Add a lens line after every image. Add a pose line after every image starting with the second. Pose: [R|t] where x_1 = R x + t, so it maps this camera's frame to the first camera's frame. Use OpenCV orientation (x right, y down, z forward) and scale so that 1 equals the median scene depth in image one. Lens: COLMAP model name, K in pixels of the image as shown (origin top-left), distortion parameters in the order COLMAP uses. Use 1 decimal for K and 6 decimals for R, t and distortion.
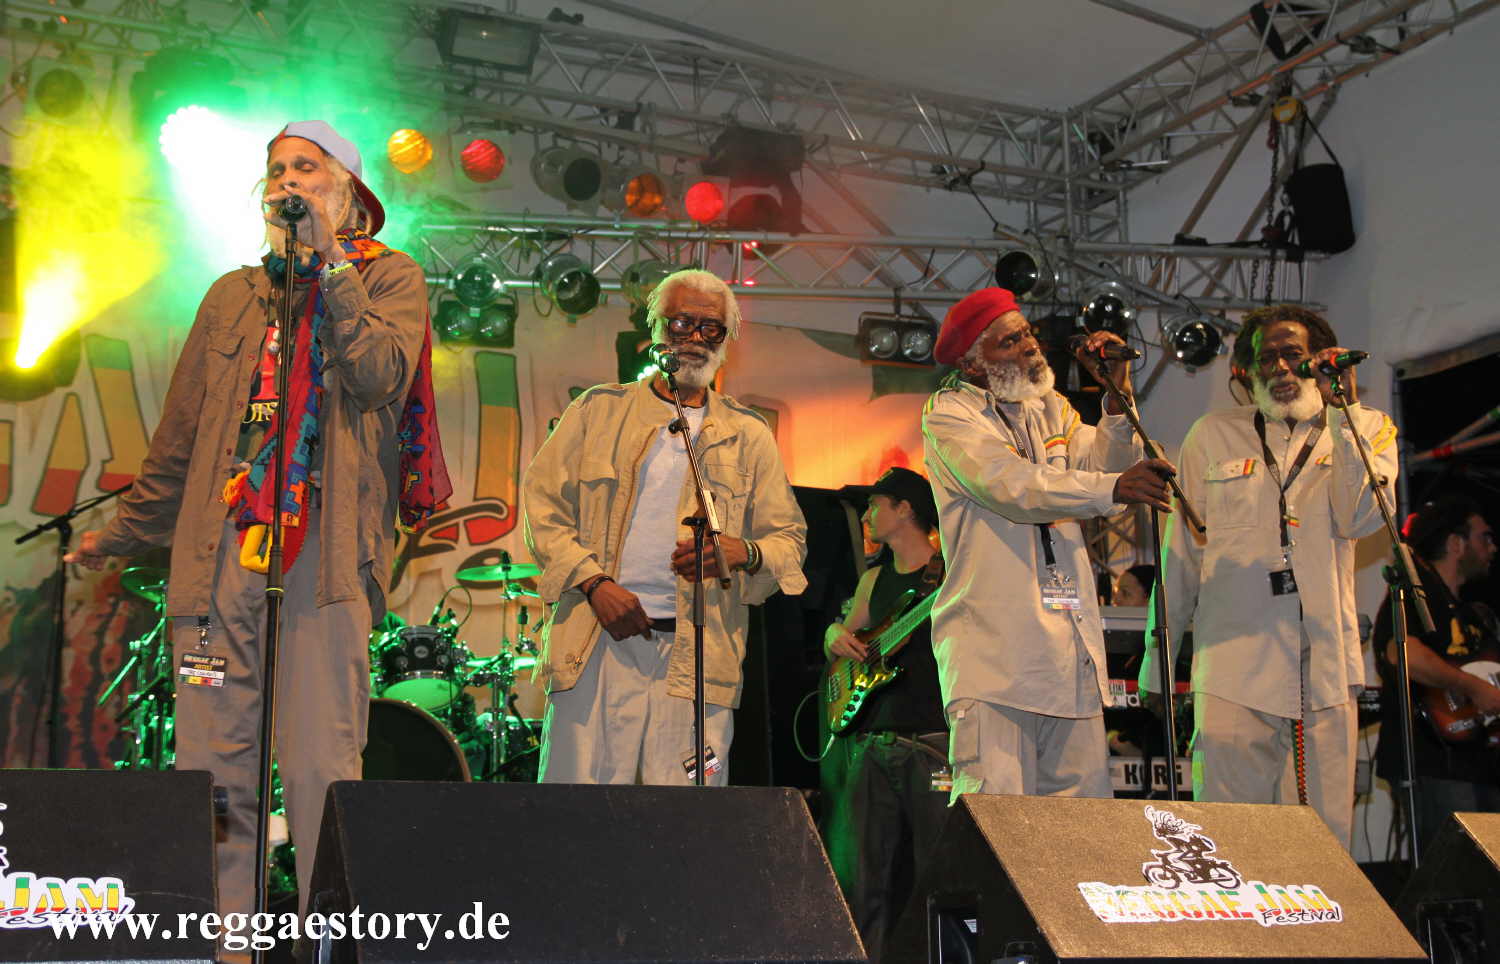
lens RADIAL K [[2299.8, 0, 750.0], [0, 2299.8, 482.0], [0, 0, 1]] dist [-0.010236, -0.054994]
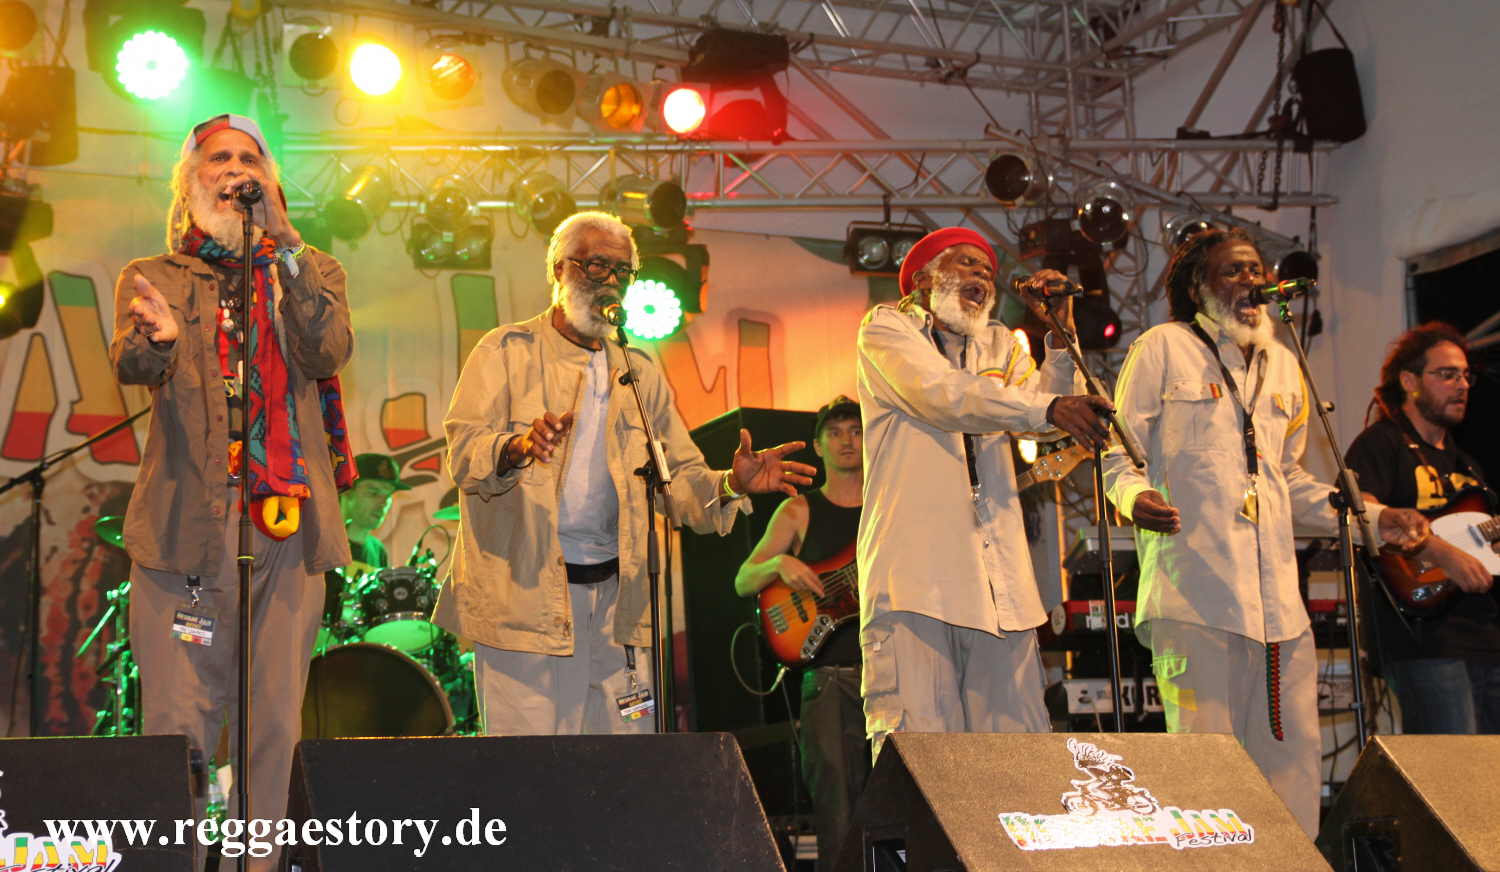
lens RADIAL K [[2659.5, 0, 750.0], [0, 2659.5, 436.0], [0, 0, 1]] dist [0.015927, -0.064438]
pose [[0.999238, -0.030862, -0.023888, 0.030616], [0.031653, 0.998939, 0.033462, -0.022823], [0.022830, -0.034193, 0.999154, -0.115663]]
